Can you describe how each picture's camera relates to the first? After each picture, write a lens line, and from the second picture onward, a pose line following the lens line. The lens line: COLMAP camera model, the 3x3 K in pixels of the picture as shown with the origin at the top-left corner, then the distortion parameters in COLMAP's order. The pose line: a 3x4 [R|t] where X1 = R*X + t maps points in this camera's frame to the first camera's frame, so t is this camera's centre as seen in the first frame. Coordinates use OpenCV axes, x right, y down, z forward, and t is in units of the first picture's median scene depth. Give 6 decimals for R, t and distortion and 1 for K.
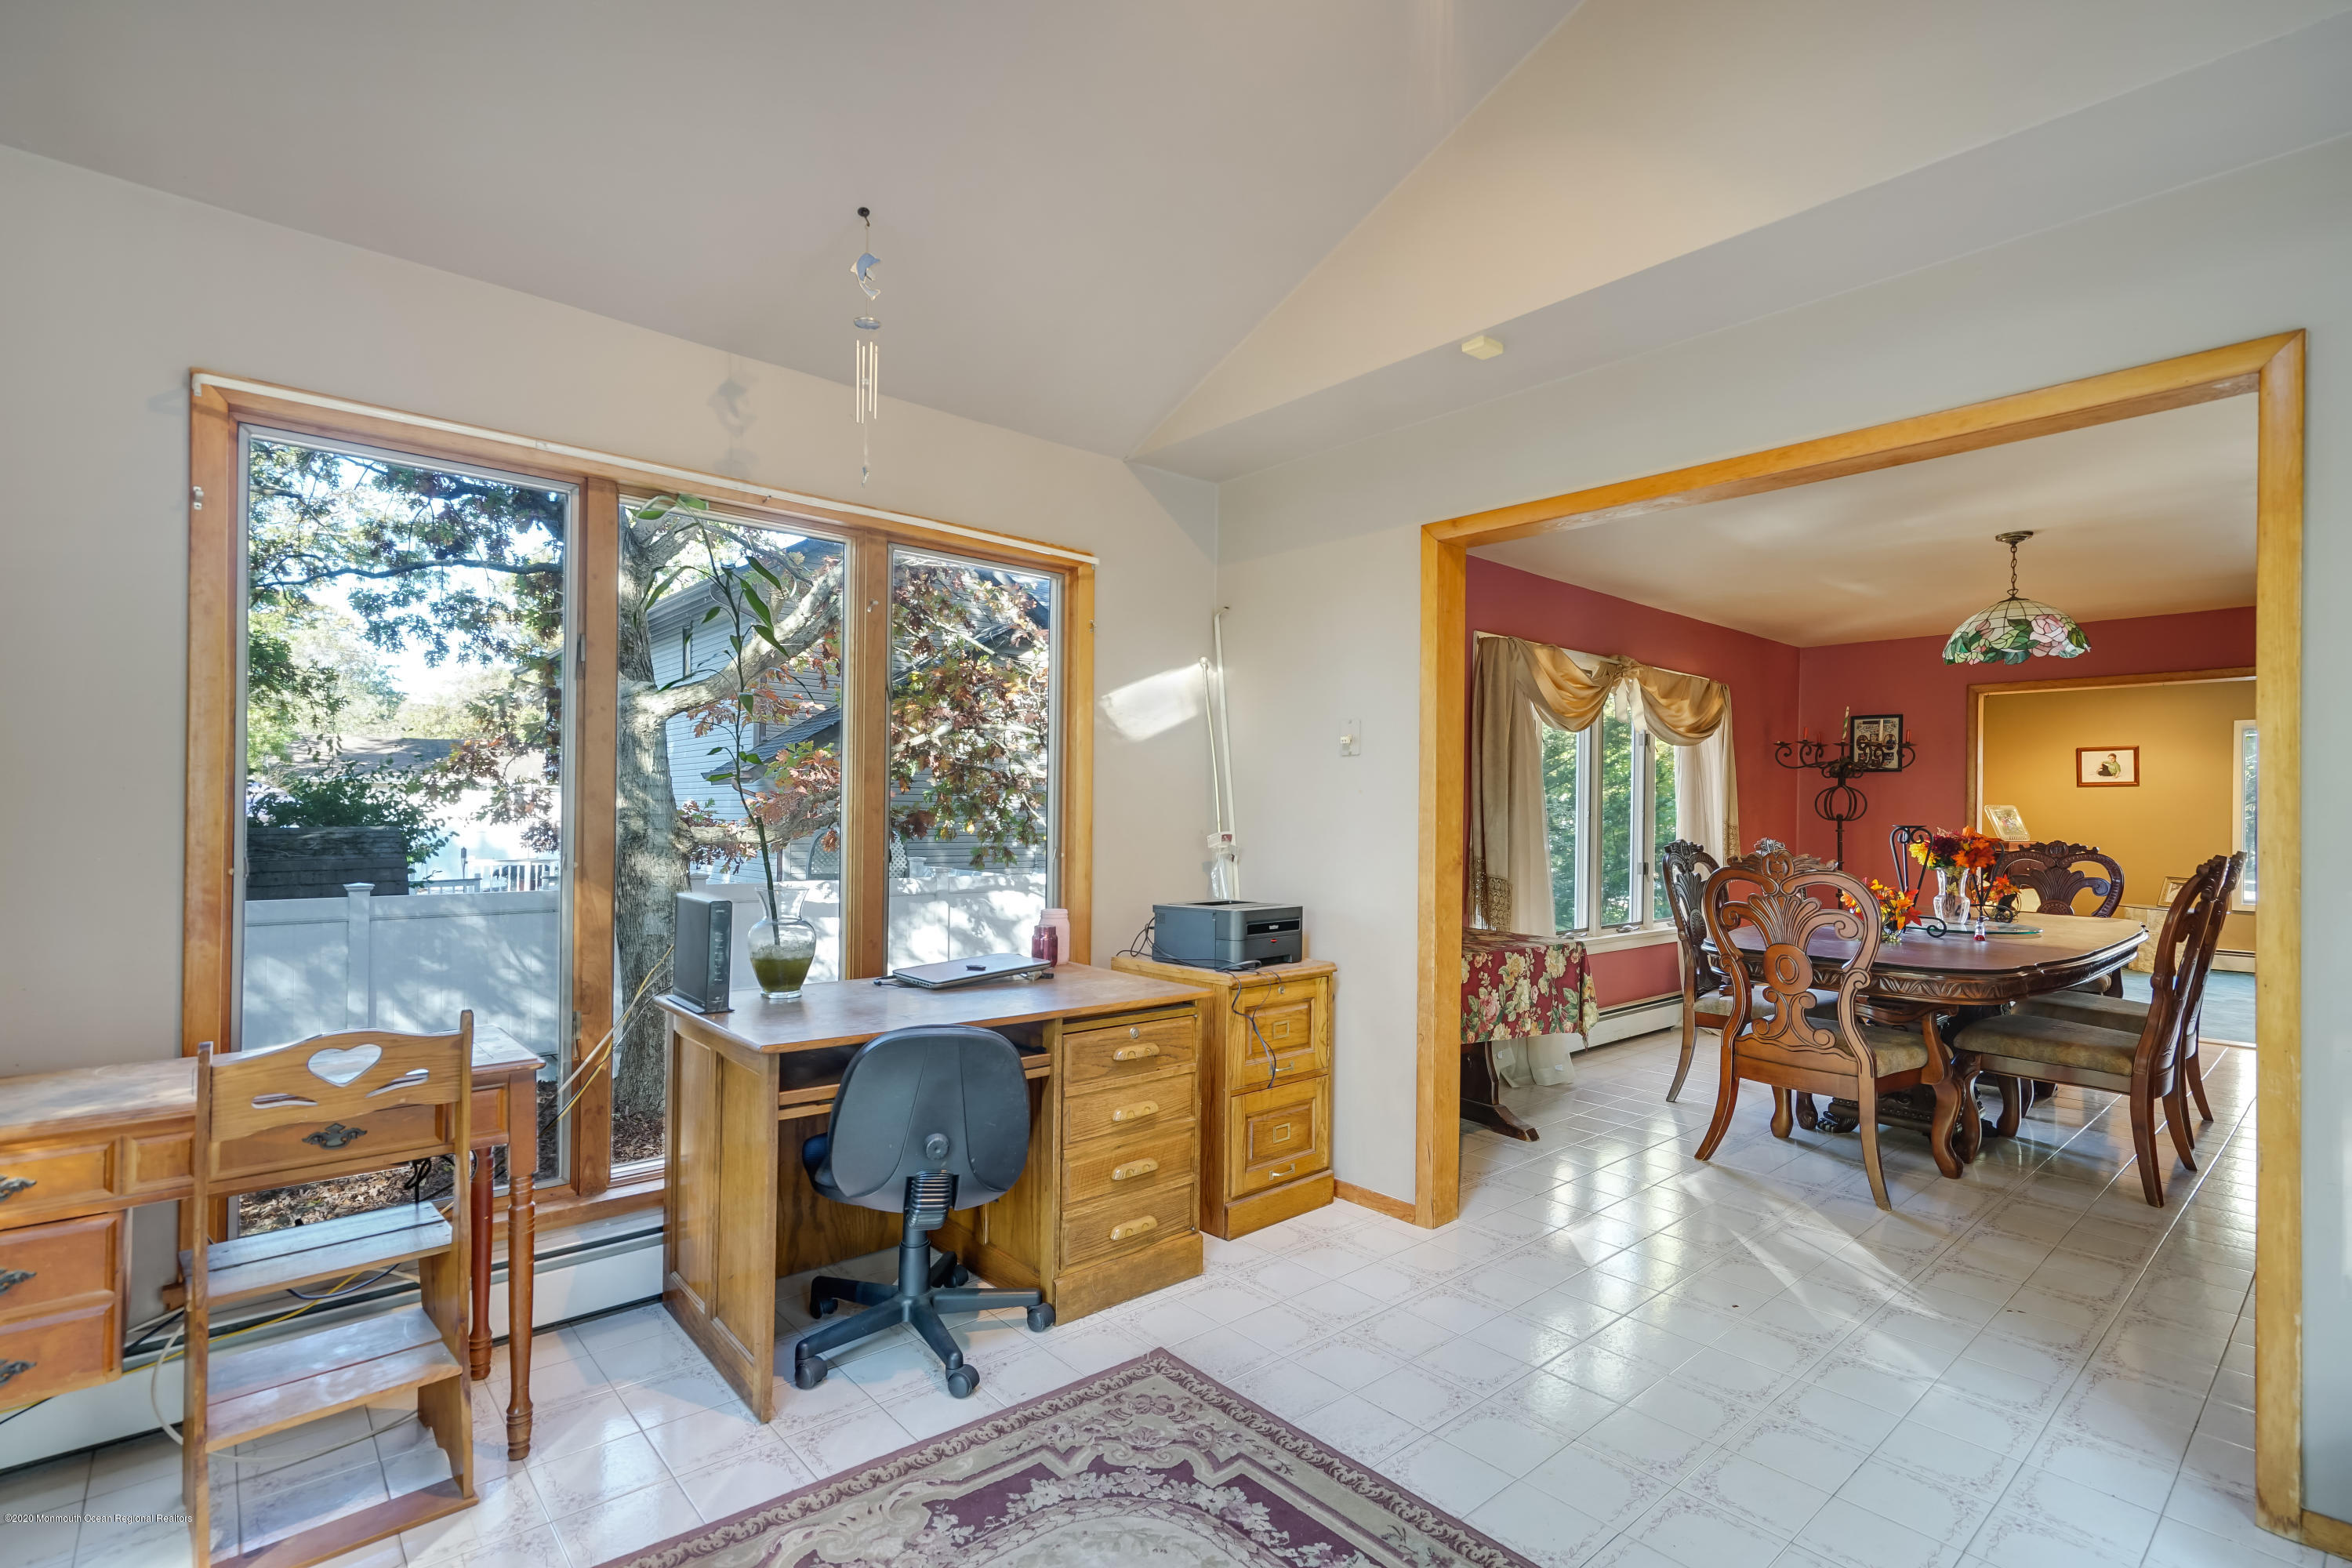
lens RADIAL K [[1099.4, 0, 1168.6], [0, 1099.4, 799.6], [0, 0, 1]] dist [0.004290, -0.001045]
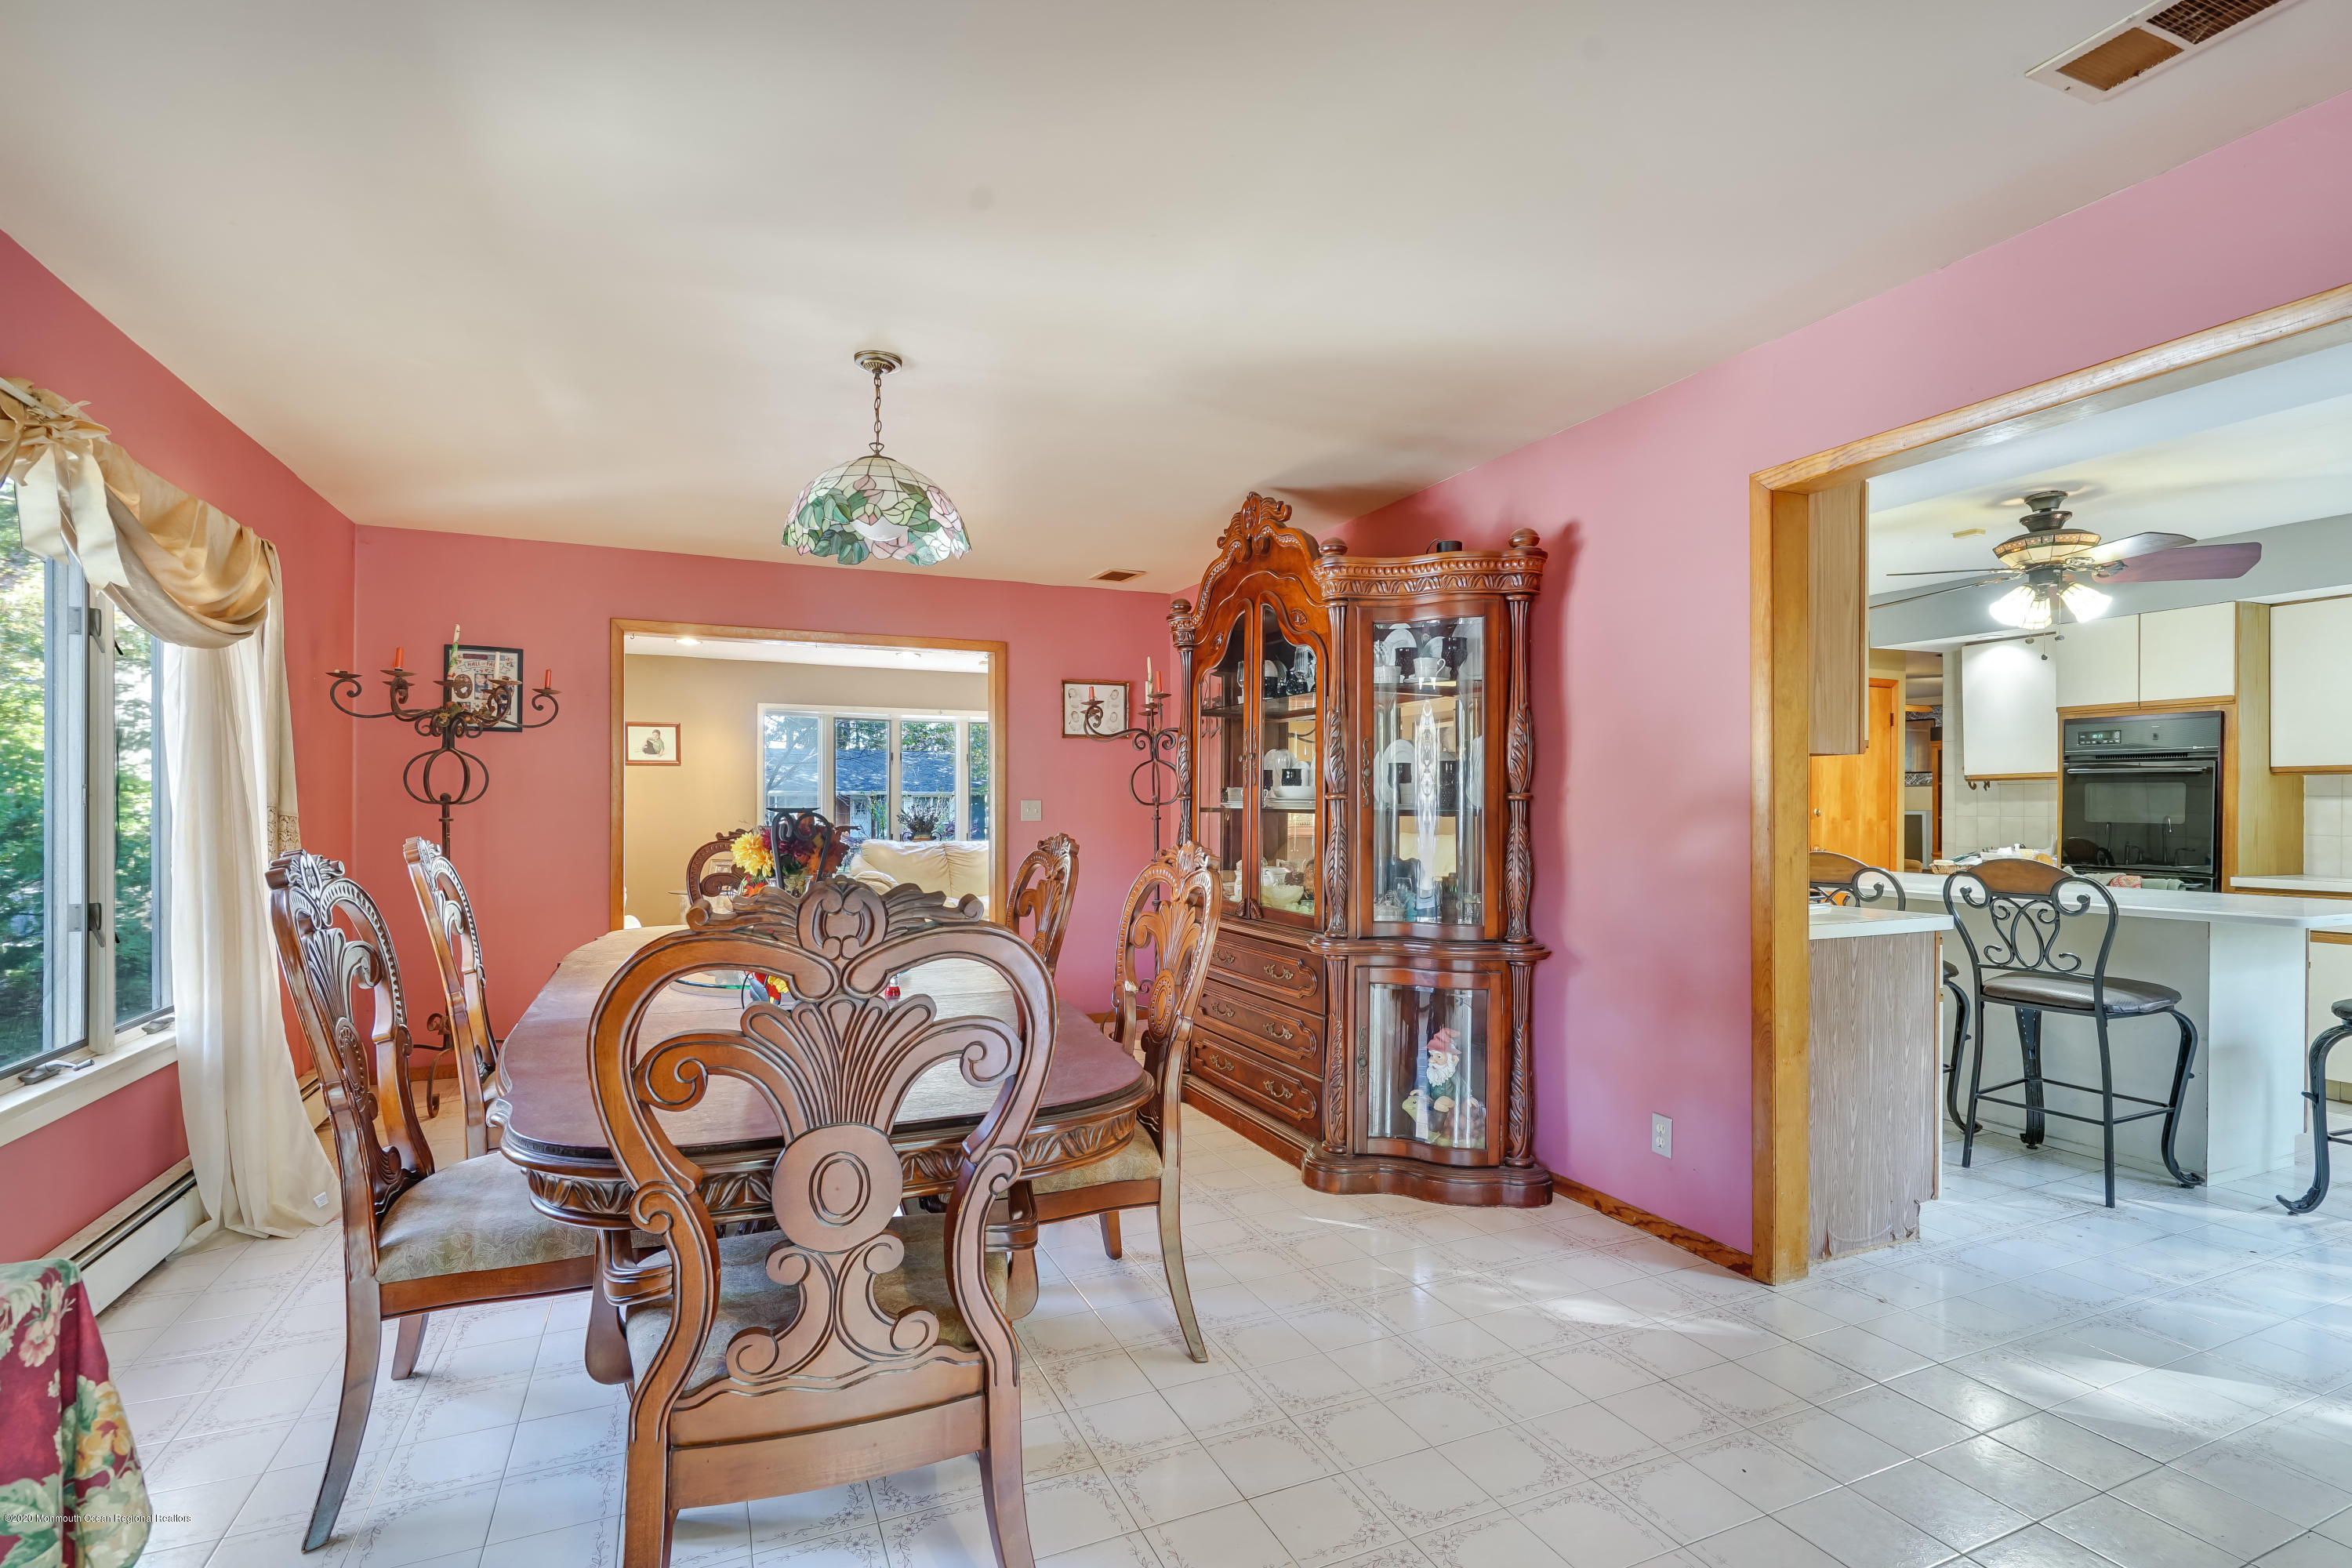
lens RADIAL K [[1099.4, 0, 1185.9], [0, 1099.4, 803.6], [0, 0, 1]] dist [0.004290, -0.001045]
pose [[0.288636, -0.010757, 0.957379, 0.135555], [-0.005272, 0.999904, 0.012824, 0.009711], [-0.957424, -0.008749, 0.288551, 0.445120]]
